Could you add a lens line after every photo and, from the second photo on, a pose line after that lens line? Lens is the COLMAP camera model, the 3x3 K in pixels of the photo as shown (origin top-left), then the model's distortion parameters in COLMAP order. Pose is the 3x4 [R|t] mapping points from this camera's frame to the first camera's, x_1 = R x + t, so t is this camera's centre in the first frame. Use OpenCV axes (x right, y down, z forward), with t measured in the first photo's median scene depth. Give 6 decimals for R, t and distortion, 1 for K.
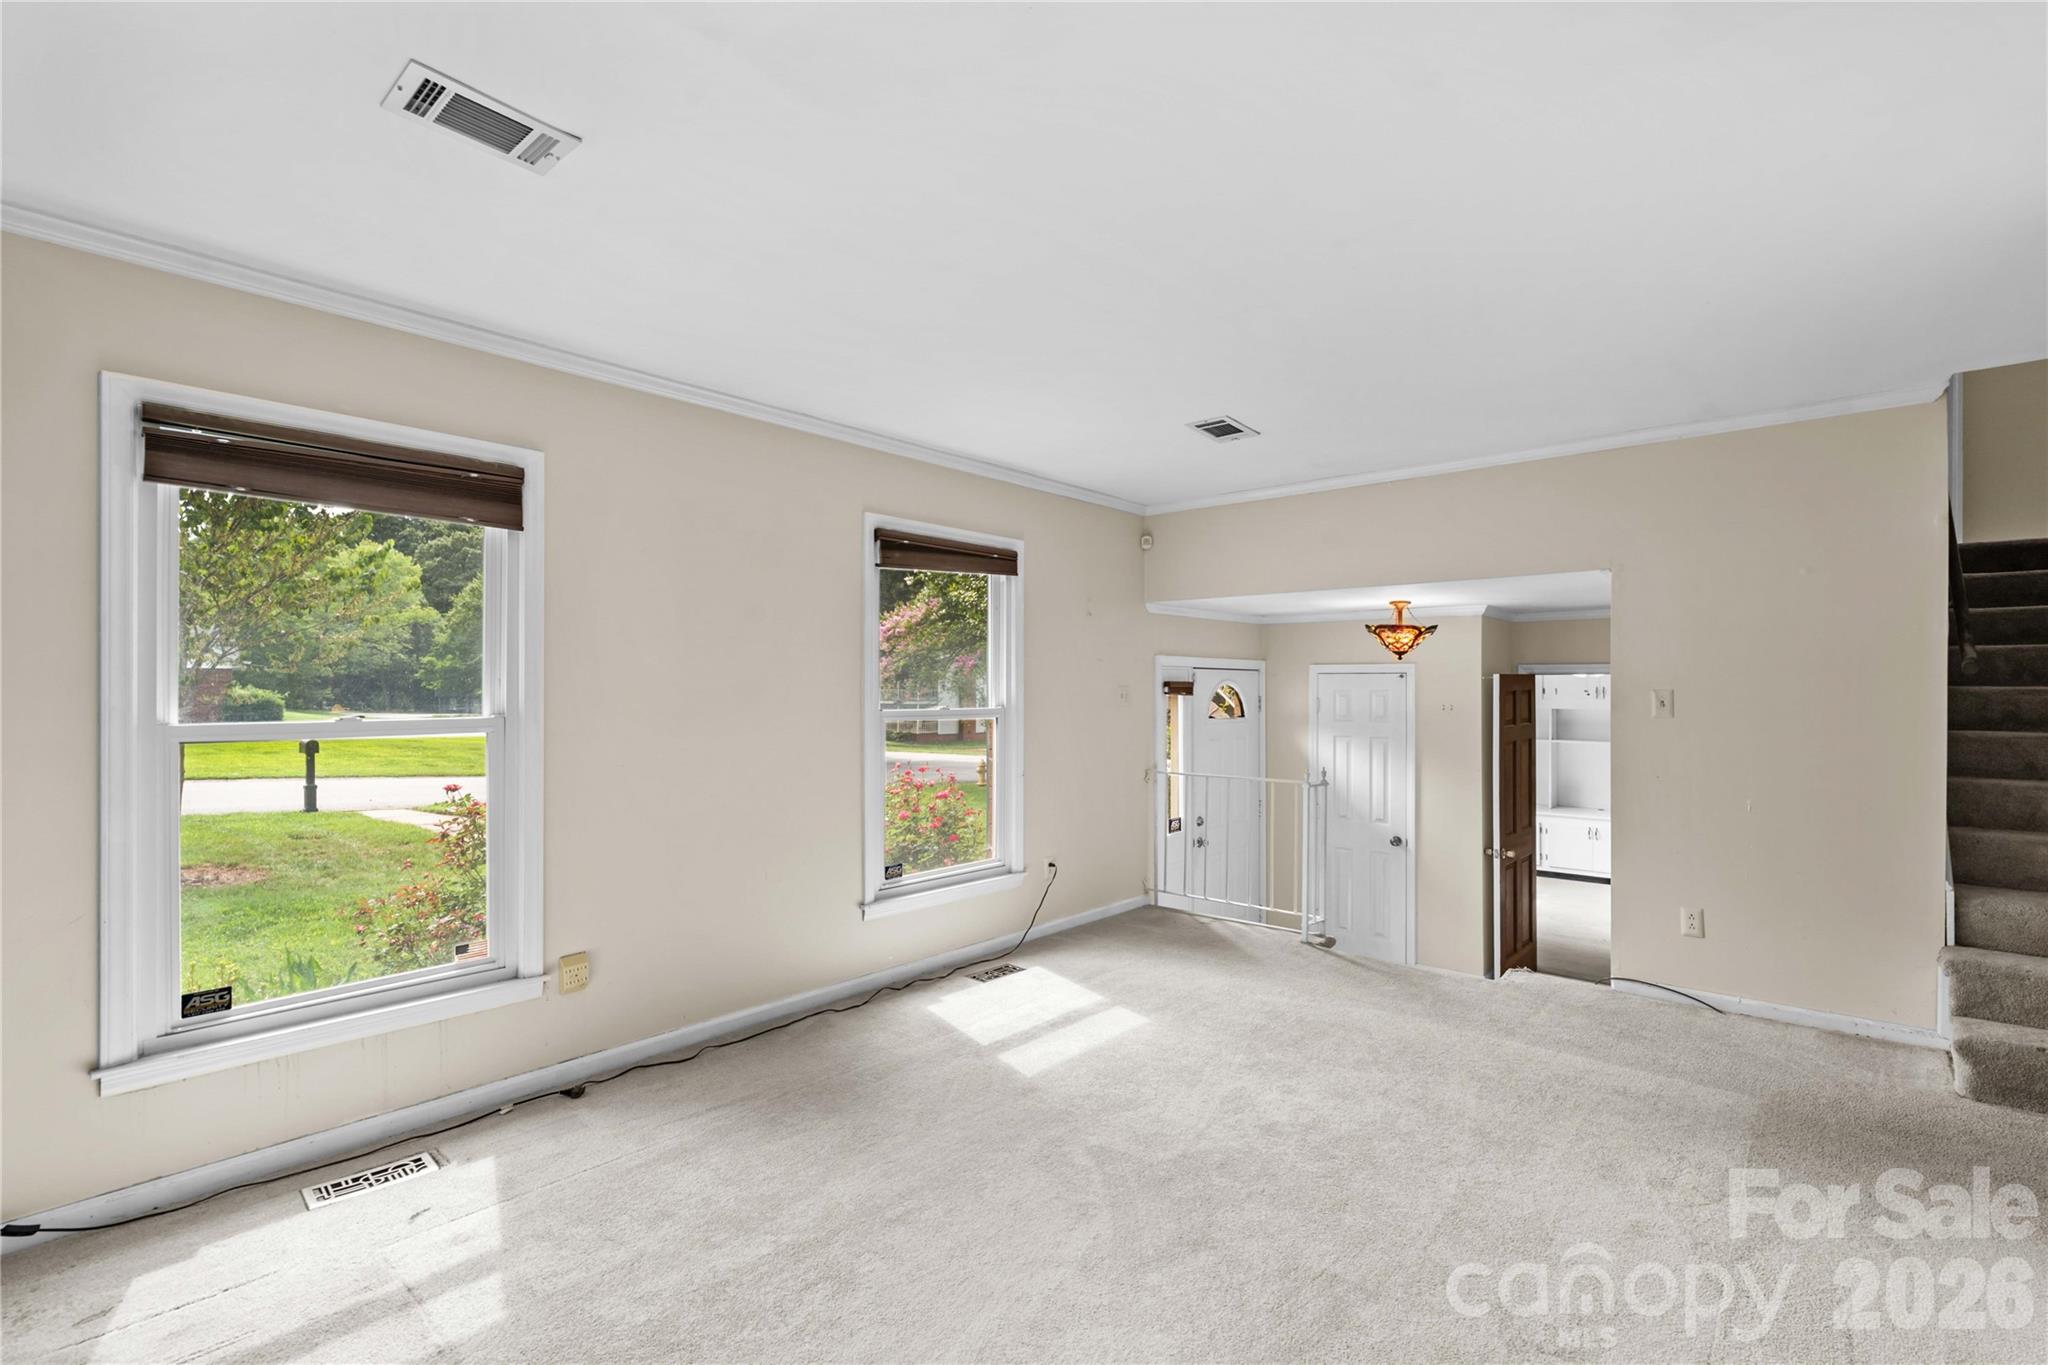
lens RADIAL K [[946.1, 0, 1032.2], [0, 946.1, 680.0], [0, 0, 1]] dist [0.000729, -0.000567]
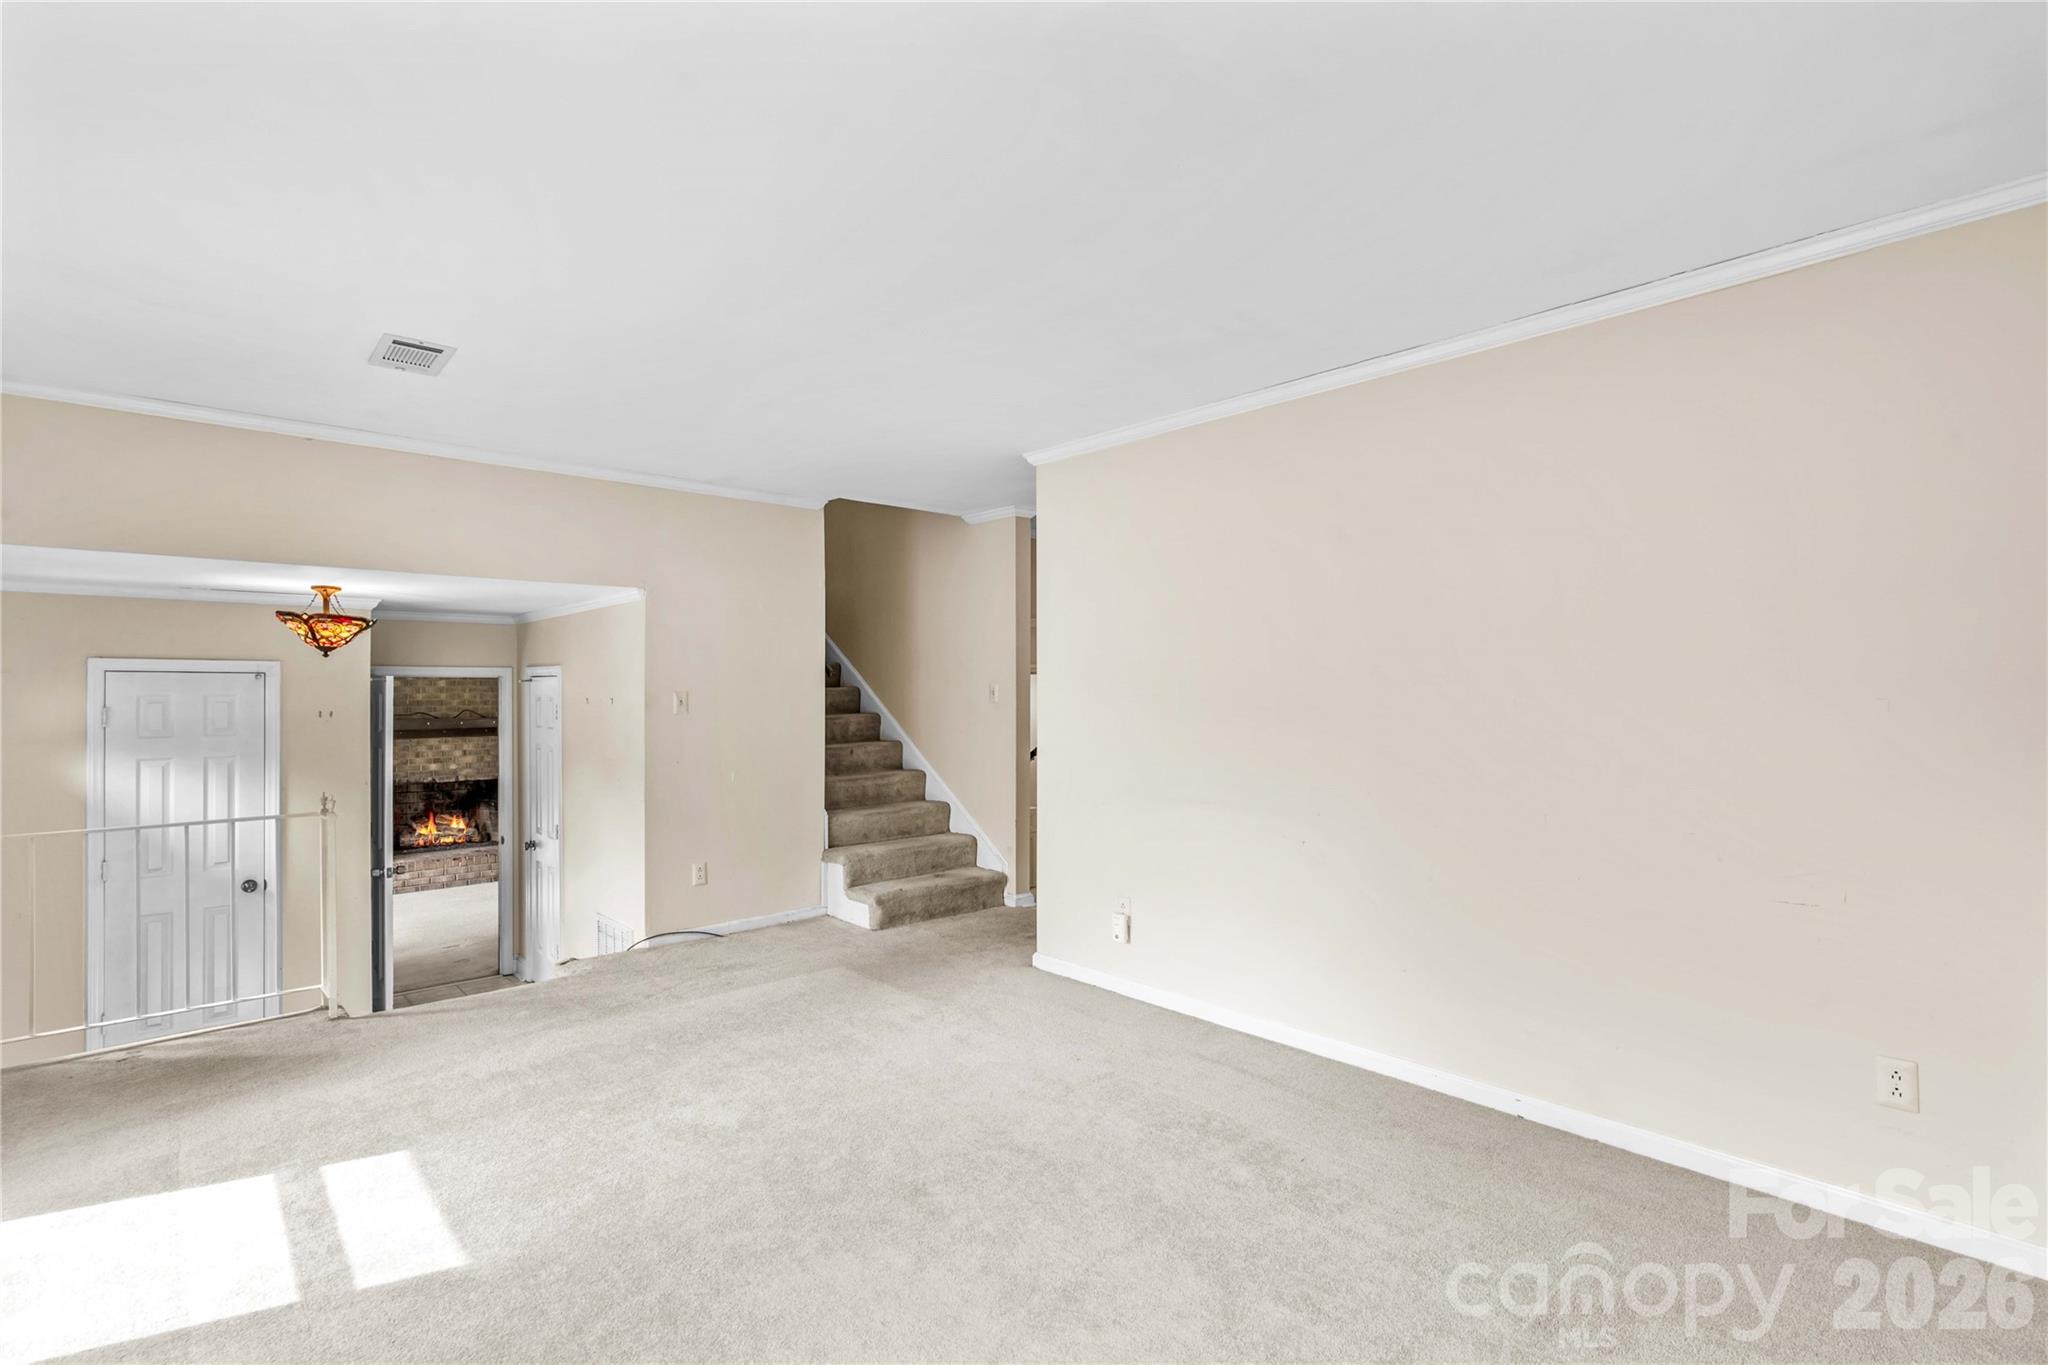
lens RADIAL K [[946.1, 0, 1020.9], [0, 946.1, 680.2], [0, 0, 1]] dist [0.000729, -0.000567]
pose [[0.100863, 0.009318, 0.994857, -0.524309], [-0.005699, 0.999945, -0.008788, 0.003654], [-0.994884, -0.004784, 0.100910, 0.439303]]
